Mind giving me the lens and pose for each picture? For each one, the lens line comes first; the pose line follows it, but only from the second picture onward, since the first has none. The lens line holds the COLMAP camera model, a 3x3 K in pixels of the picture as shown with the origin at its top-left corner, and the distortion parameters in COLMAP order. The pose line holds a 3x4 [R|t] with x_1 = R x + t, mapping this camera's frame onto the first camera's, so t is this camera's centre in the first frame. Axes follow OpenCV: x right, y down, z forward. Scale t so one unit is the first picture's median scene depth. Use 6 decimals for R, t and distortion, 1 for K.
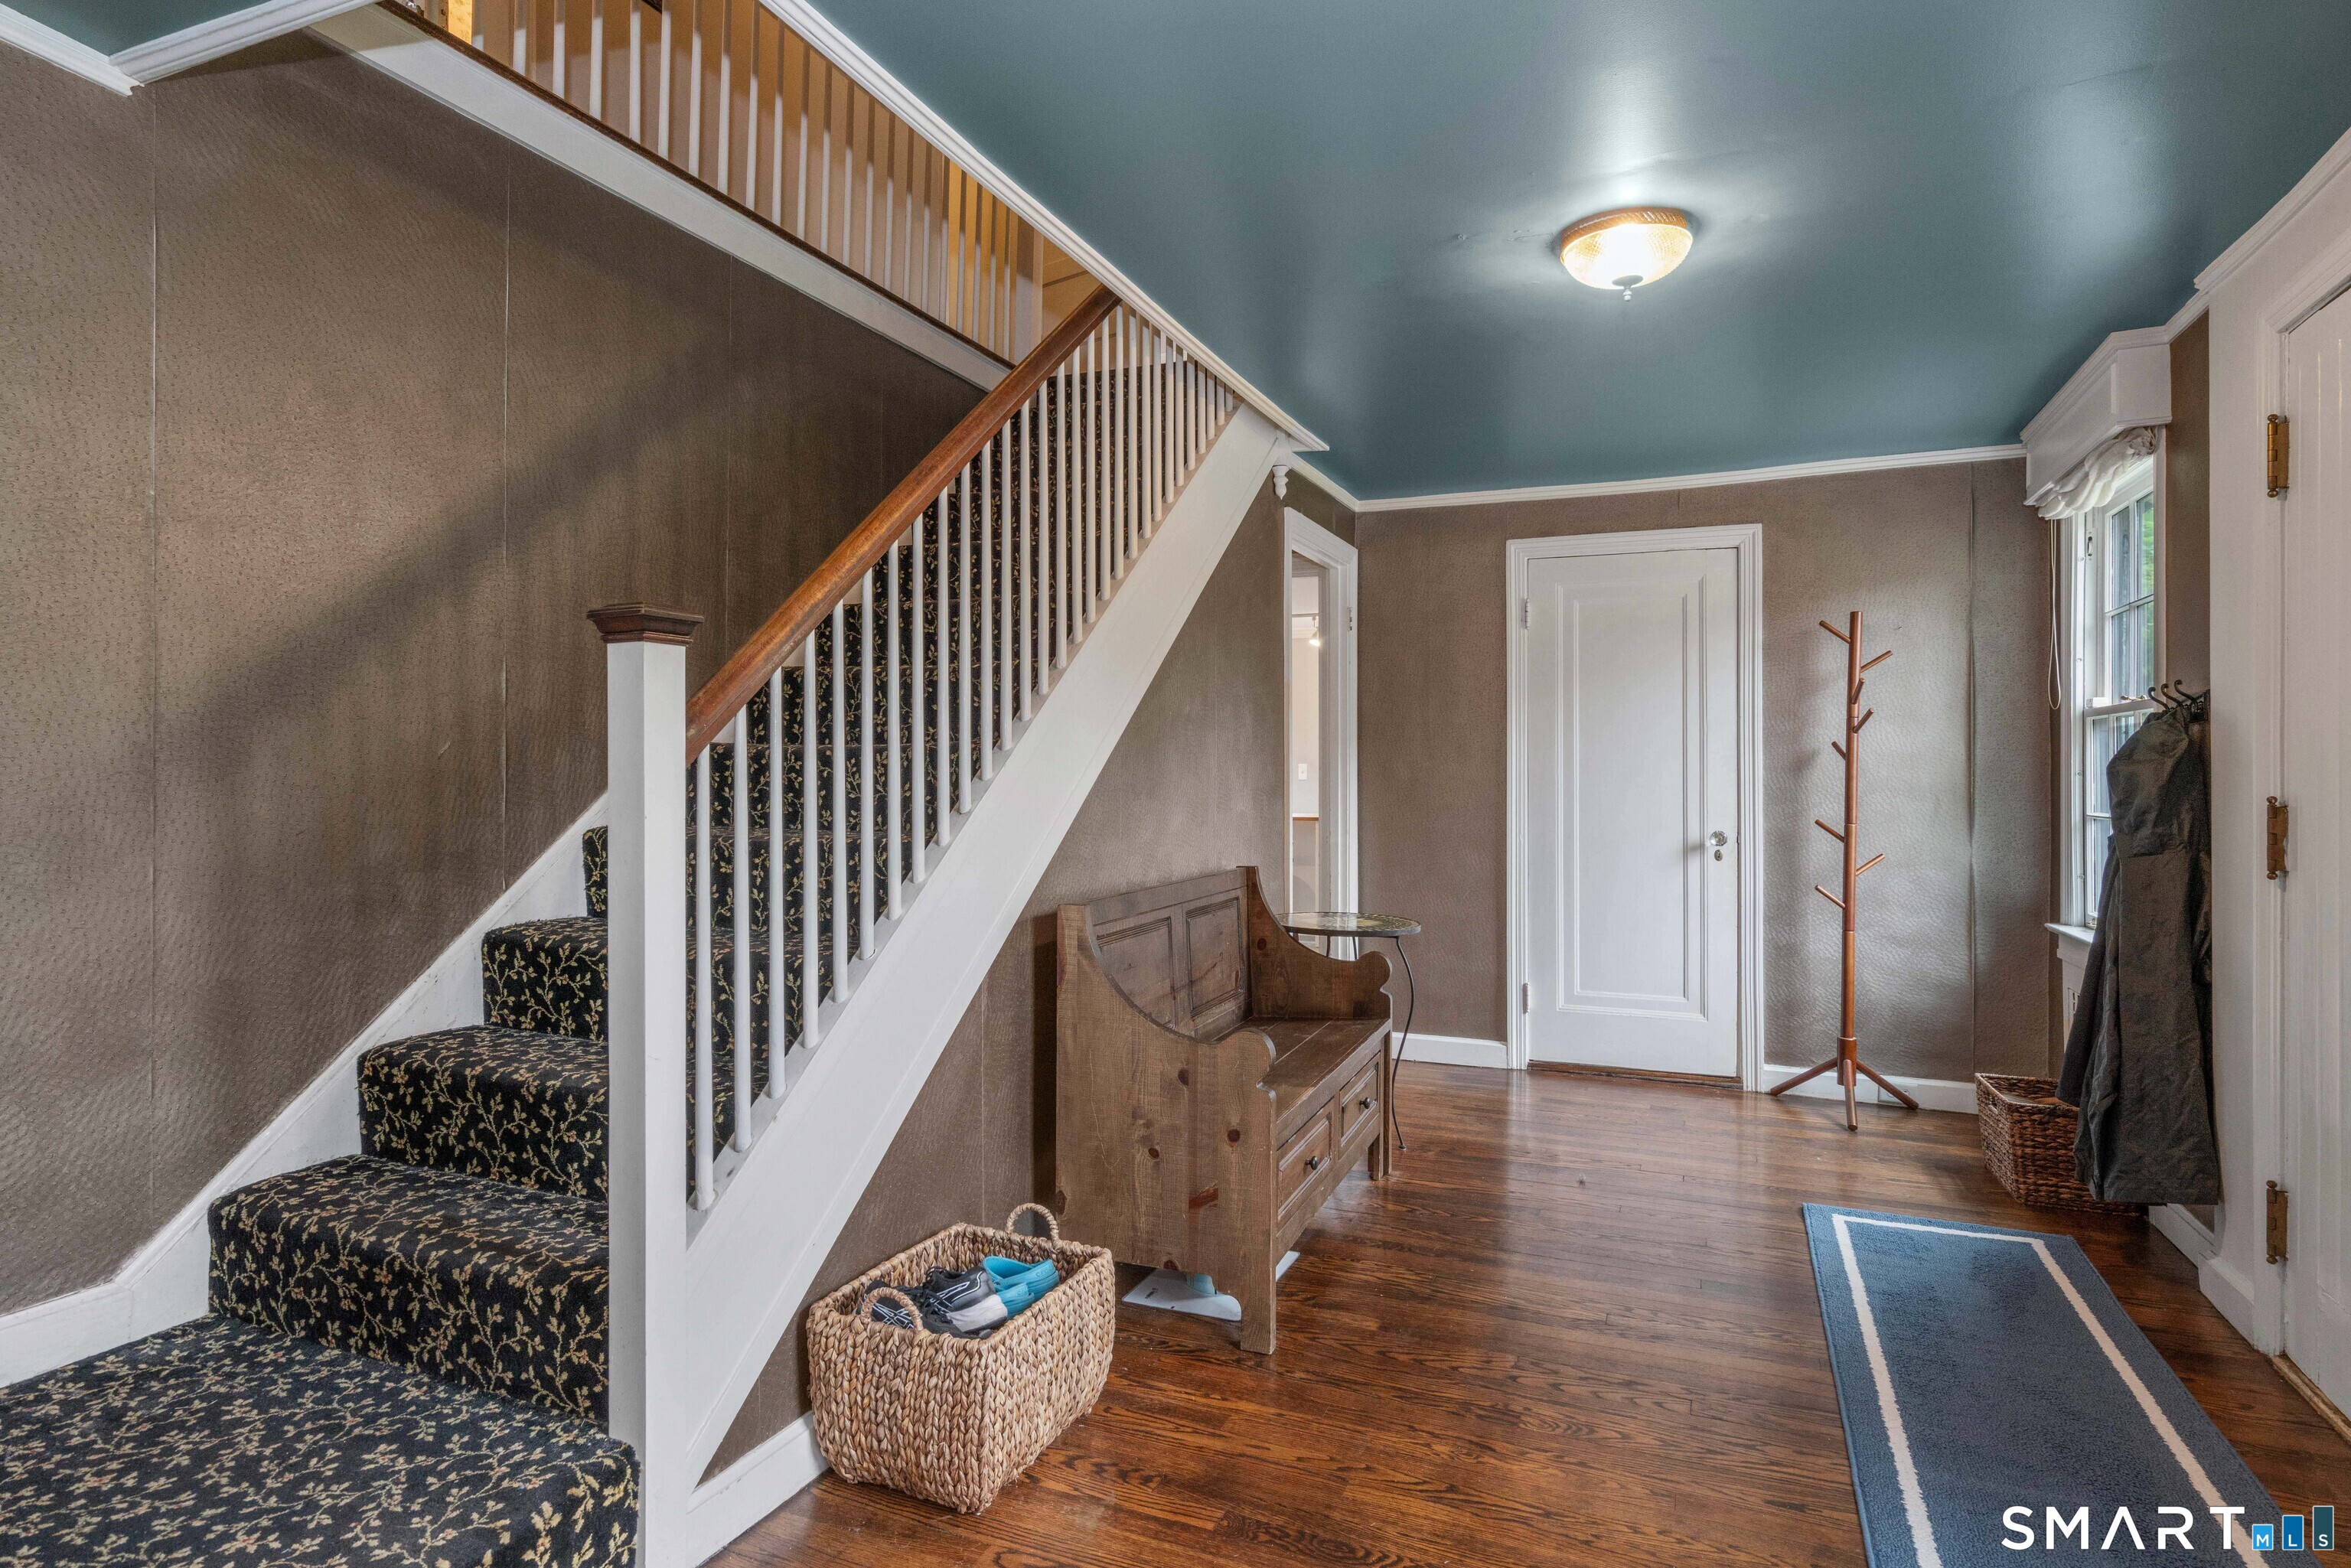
lens RADIAL K [[1260.6, 0, 1174.6], [0, 1260.6, 770.7], [0, 0, 1]] dist [0.003358, 0.000327]
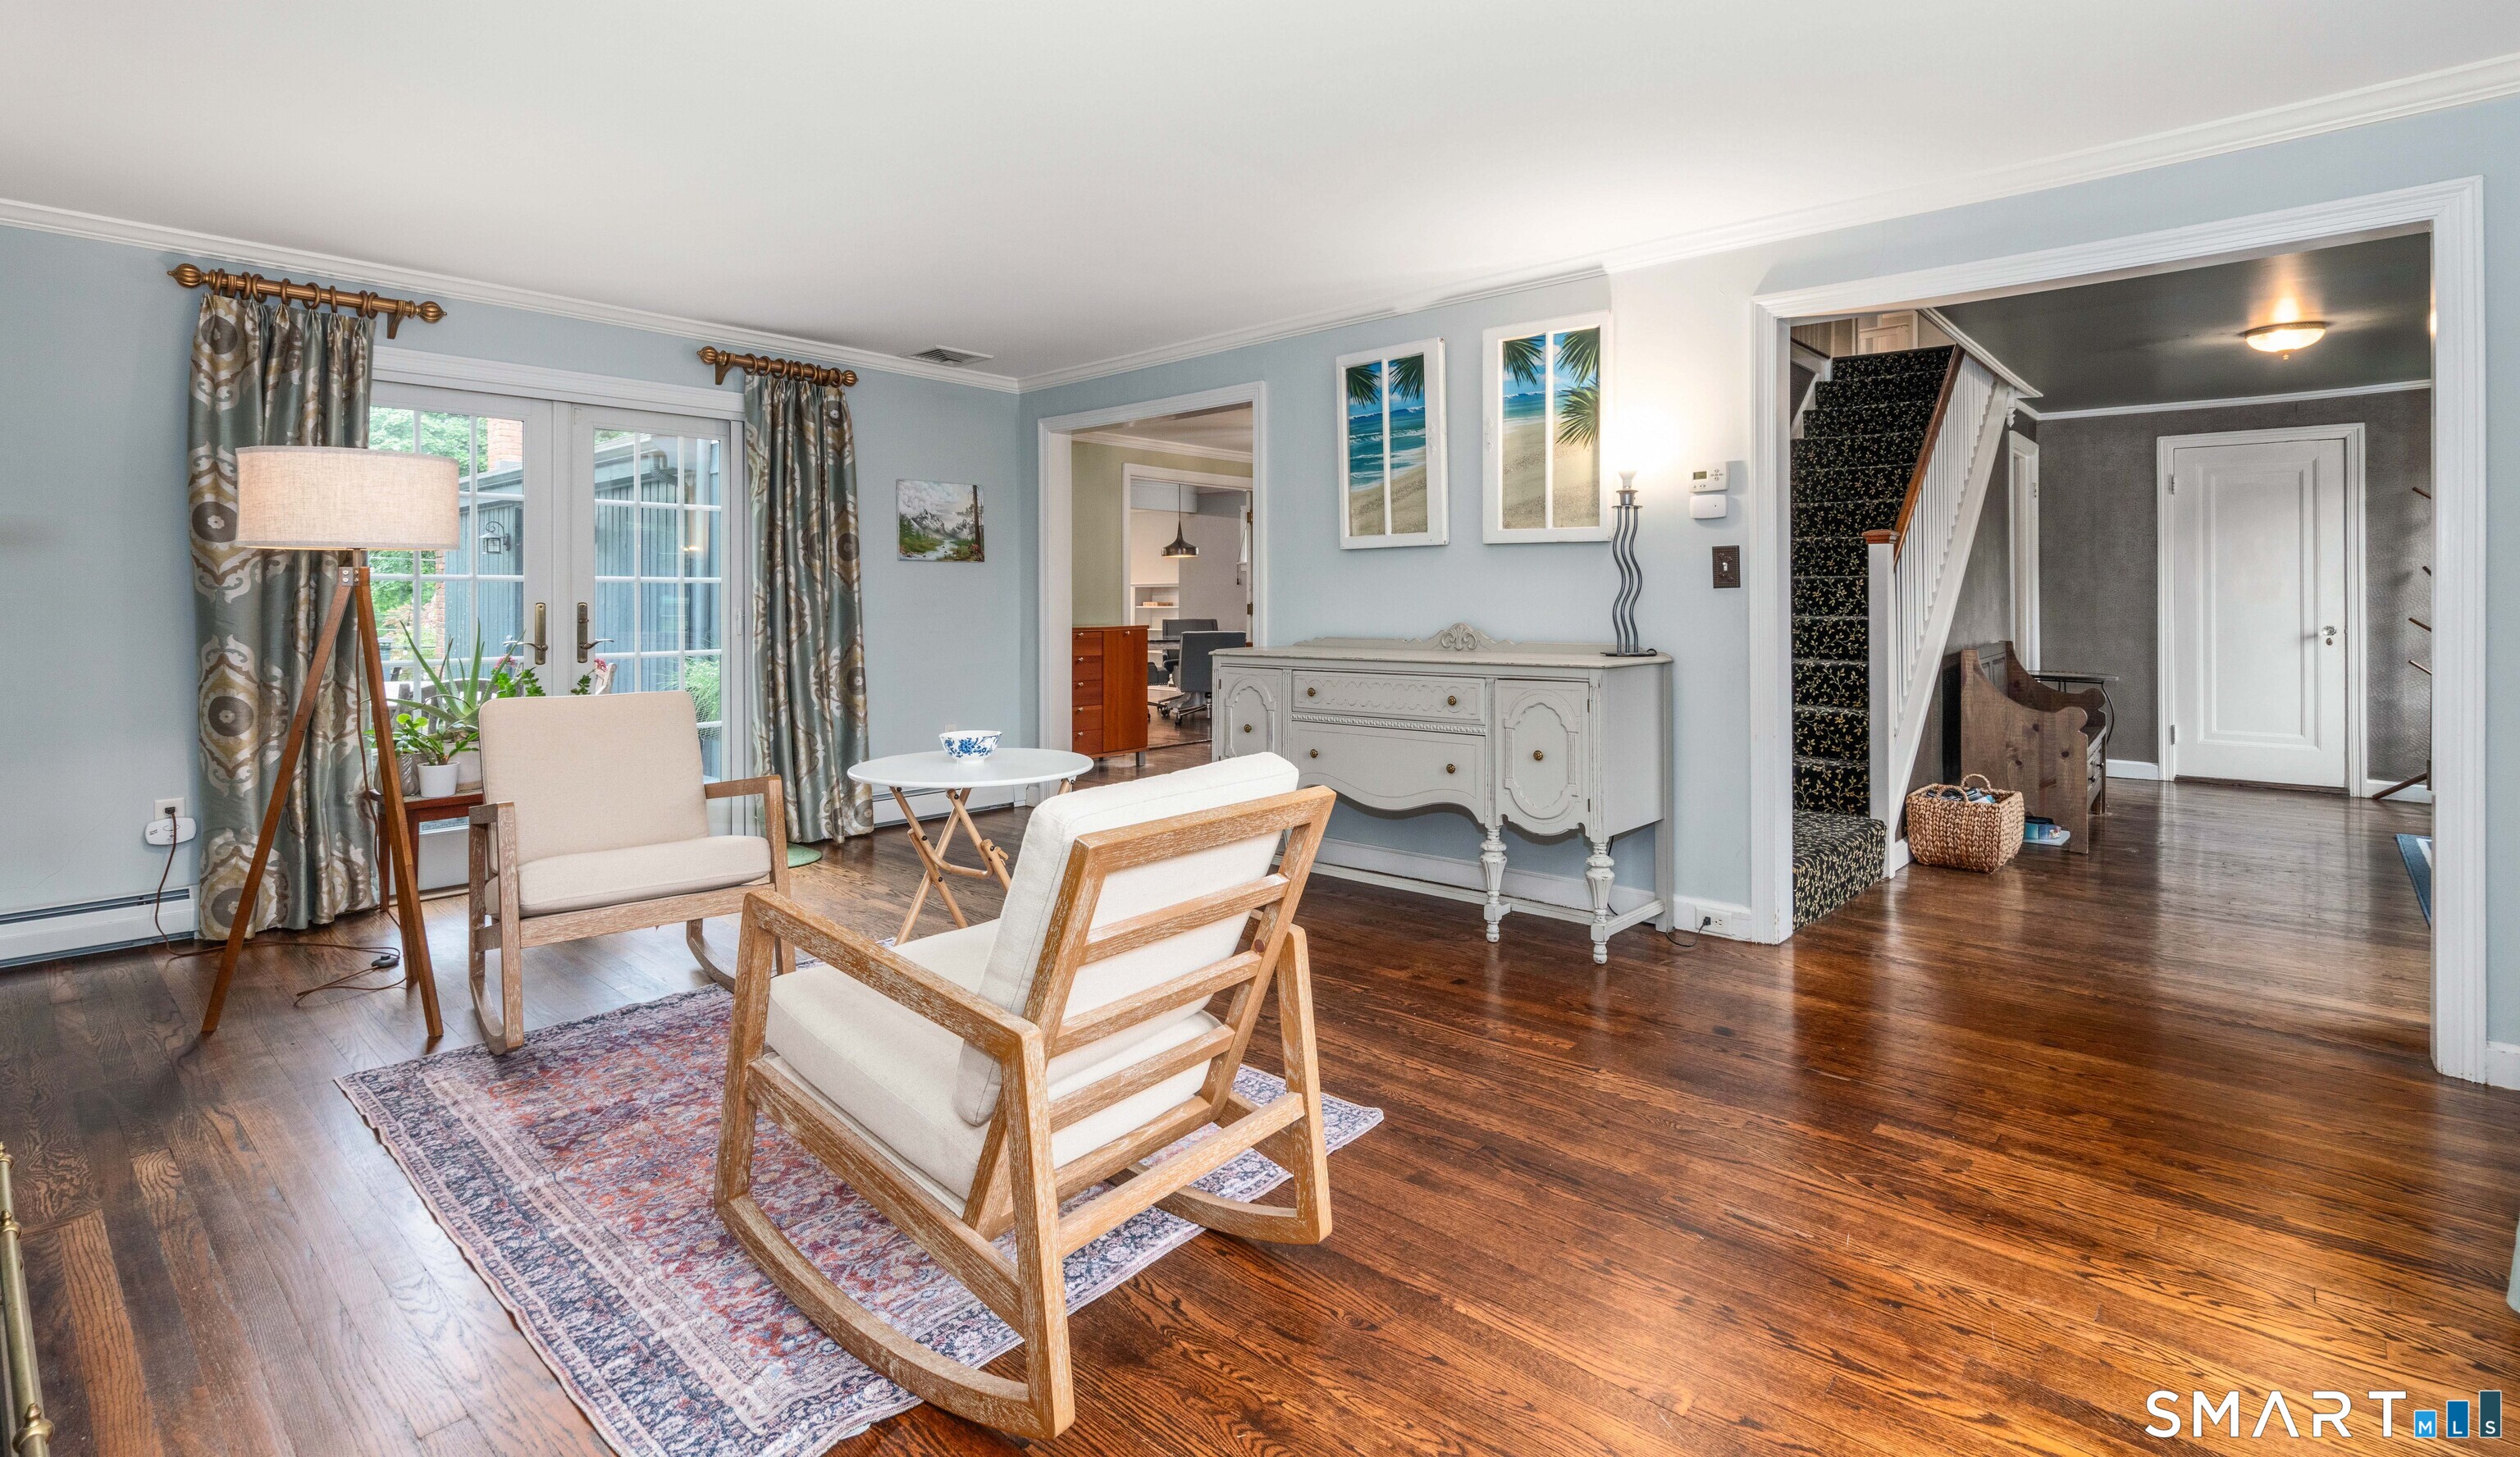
lens RADIAL K [[1136.4, 0, 1274.5], [0, 1136.4, 594.5], [0, 0, 1]] dist [-0.000554, -0.000123]
pose [[0.946955, -0.004410, -0.321335, -0.334516], [0.005827, 0.999977, 0.003449, -0.001572], [0.321312, -0.005138, 0.946959, -0.707707]]
